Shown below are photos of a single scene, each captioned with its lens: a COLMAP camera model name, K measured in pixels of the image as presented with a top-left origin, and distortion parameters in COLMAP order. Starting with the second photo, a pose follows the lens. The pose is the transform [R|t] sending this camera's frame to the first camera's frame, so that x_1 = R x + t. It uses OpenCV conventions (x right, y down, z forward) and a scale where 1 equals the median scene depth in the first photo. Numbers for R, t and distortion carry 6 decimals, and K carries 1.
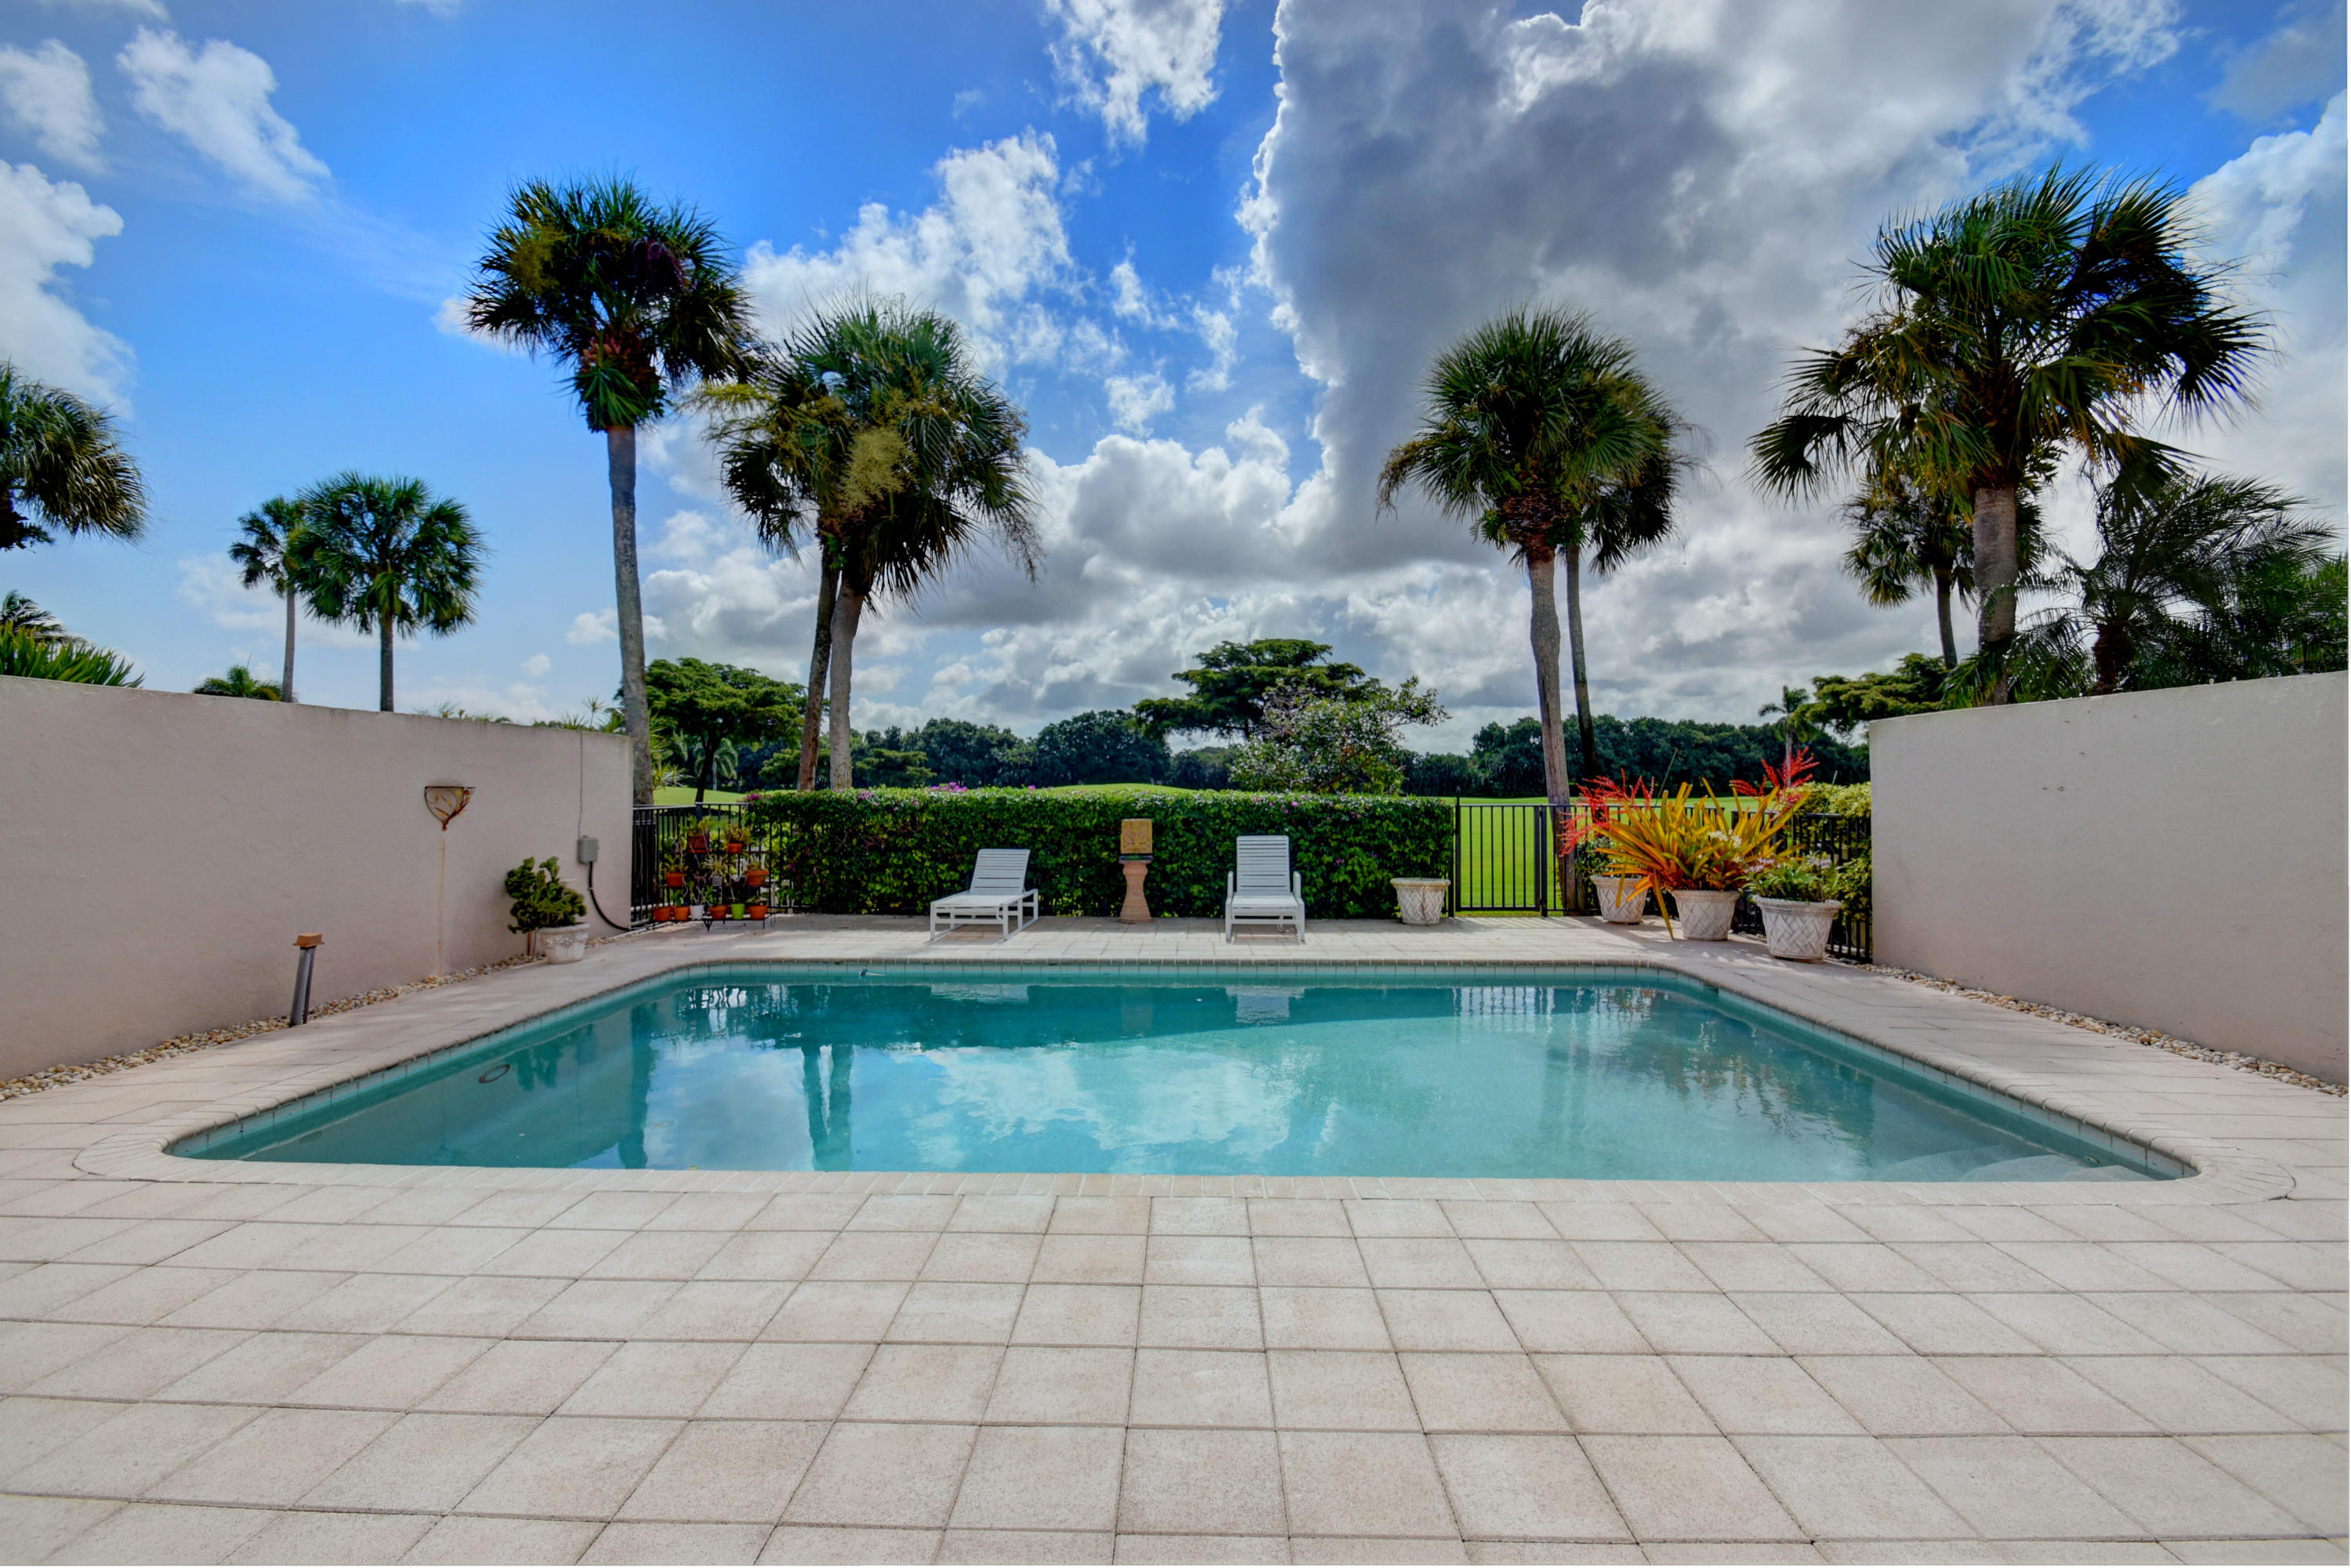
lens RADIAL K [[1025.5, 0, 1167.4], [0, 1025.5, 778.8], [0, 0, 1]] dist [-0.002118, -0.007712]
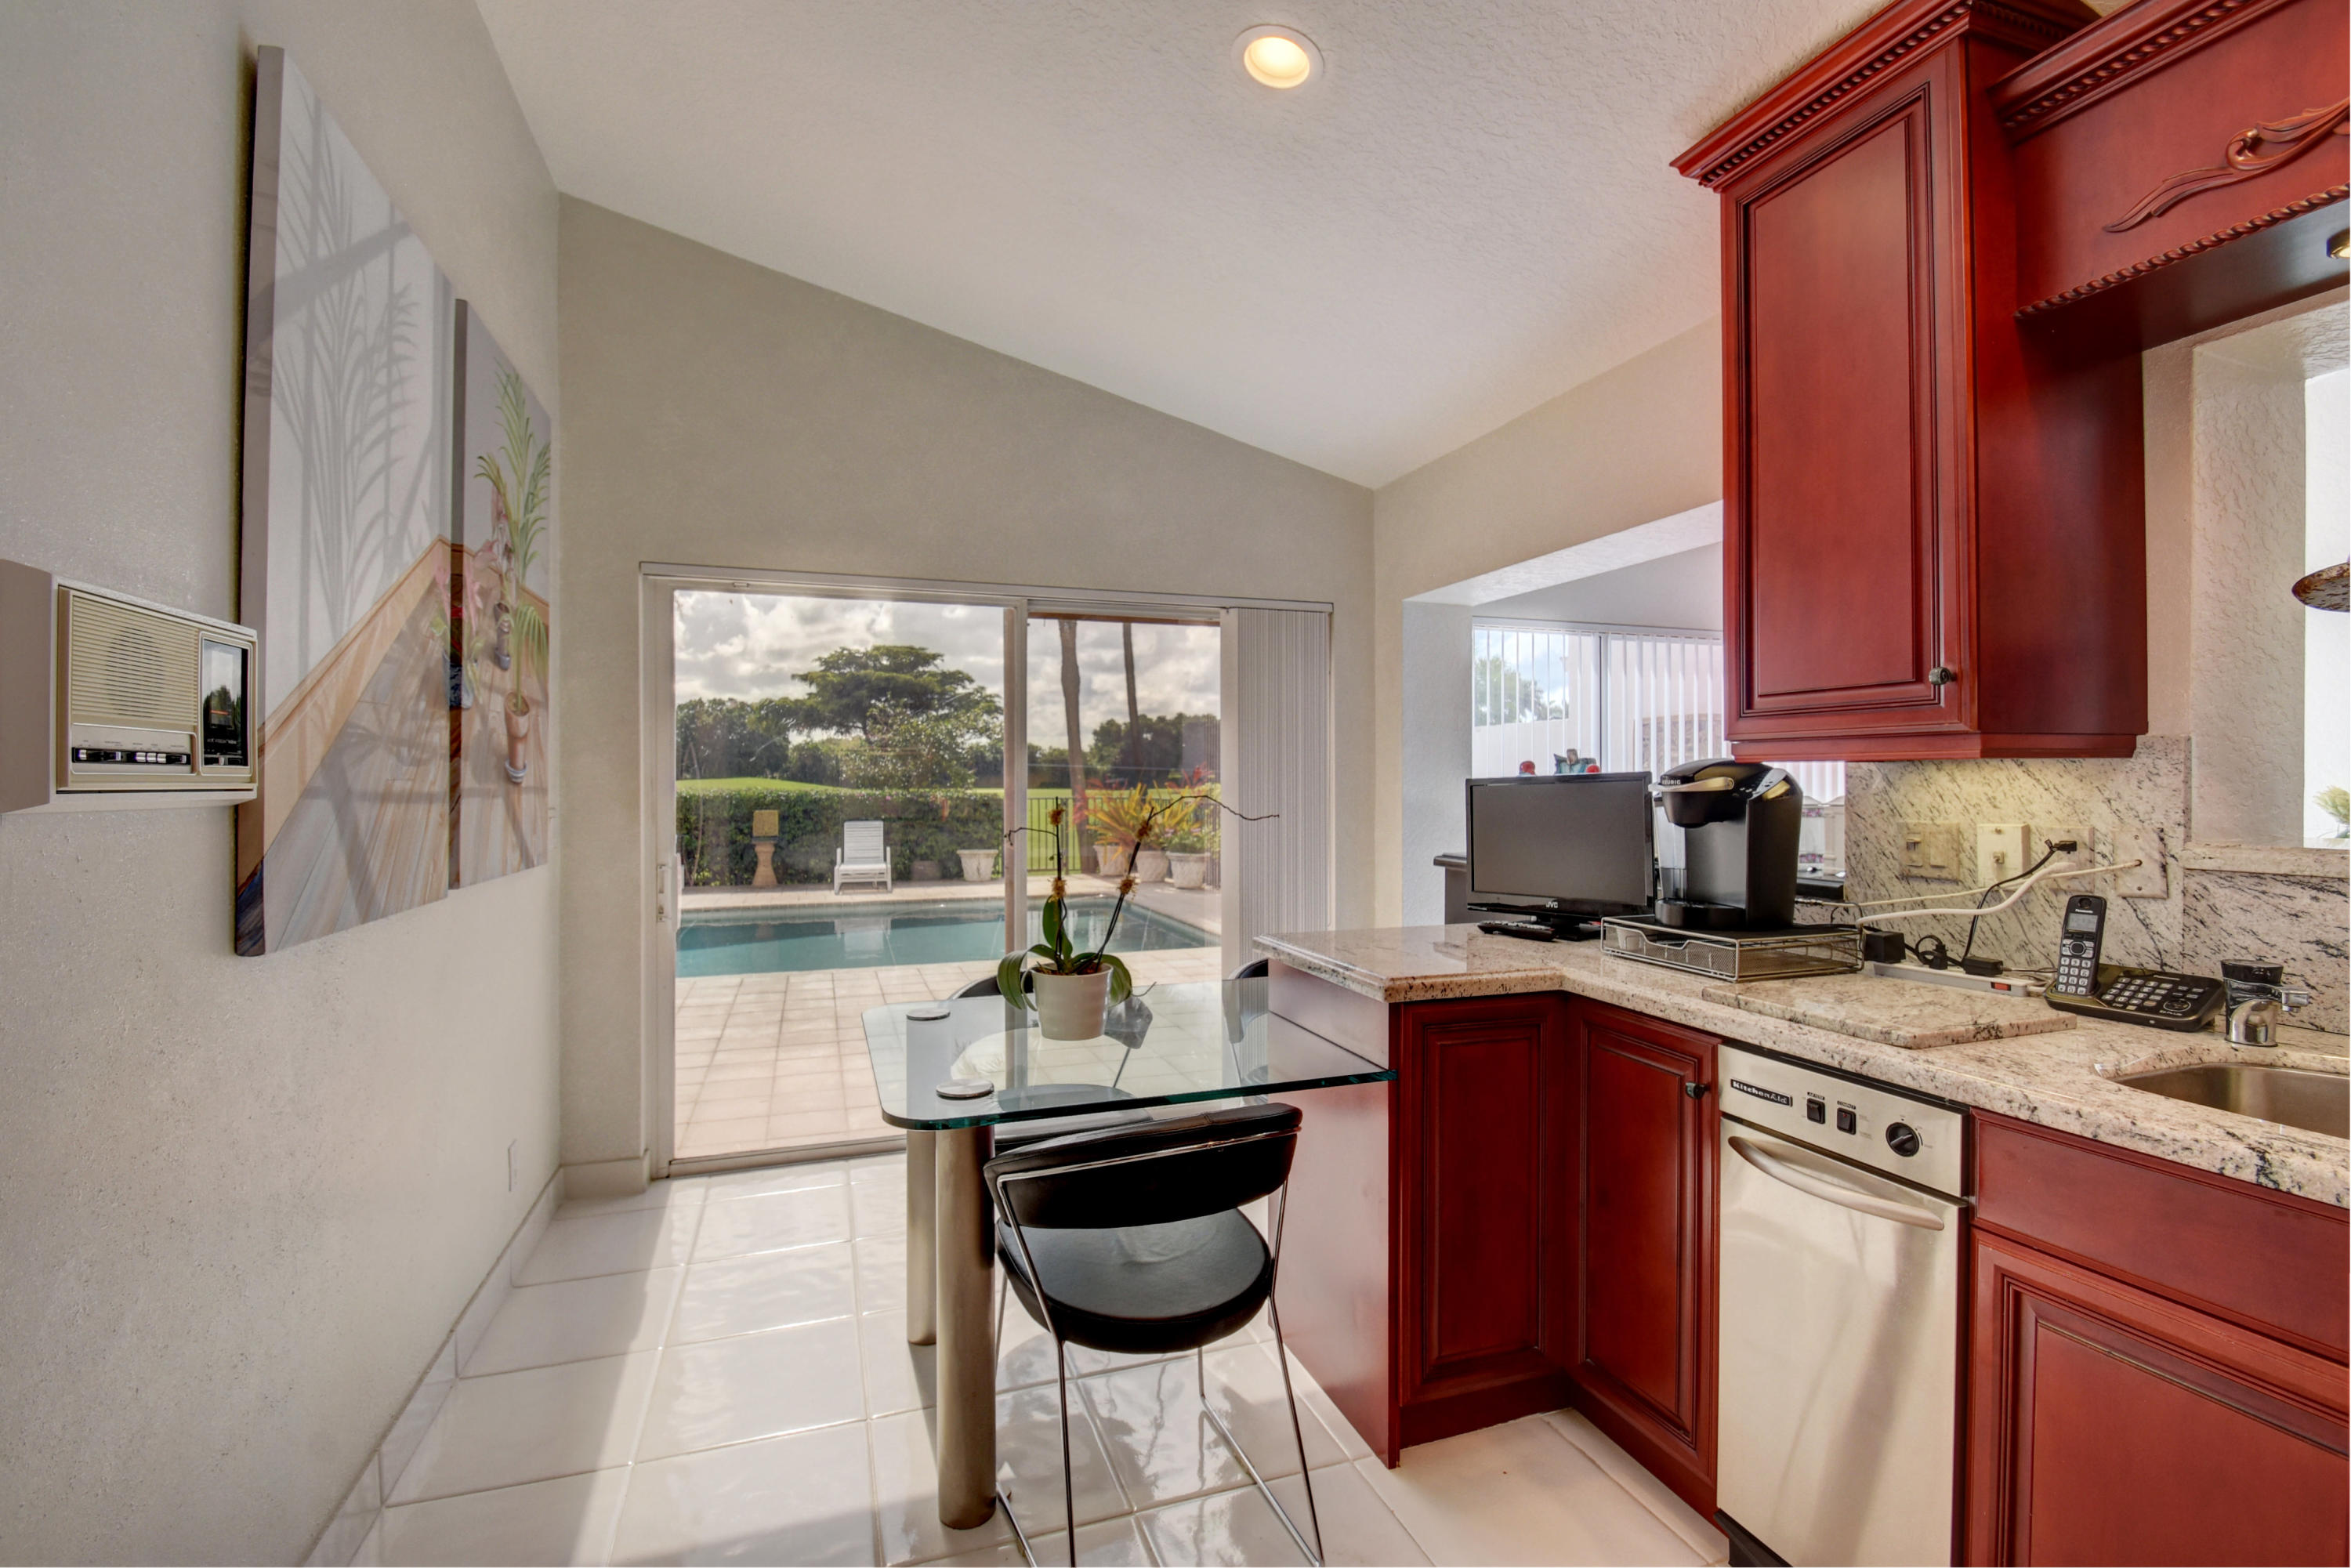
lens RADIAL K [[1025.5, 0, 1167.4], [0, 1025.5, 778.8], [0, 0, 1]] dist [-0.002118, -0.007712]
pose [[0.936870, -0.001142, 0.349677, -0.006018], [-0.001693, 0.999968, 0.007802, -0.011794], [-0.349675, -0.007901, 0.936838, -0.387422]]
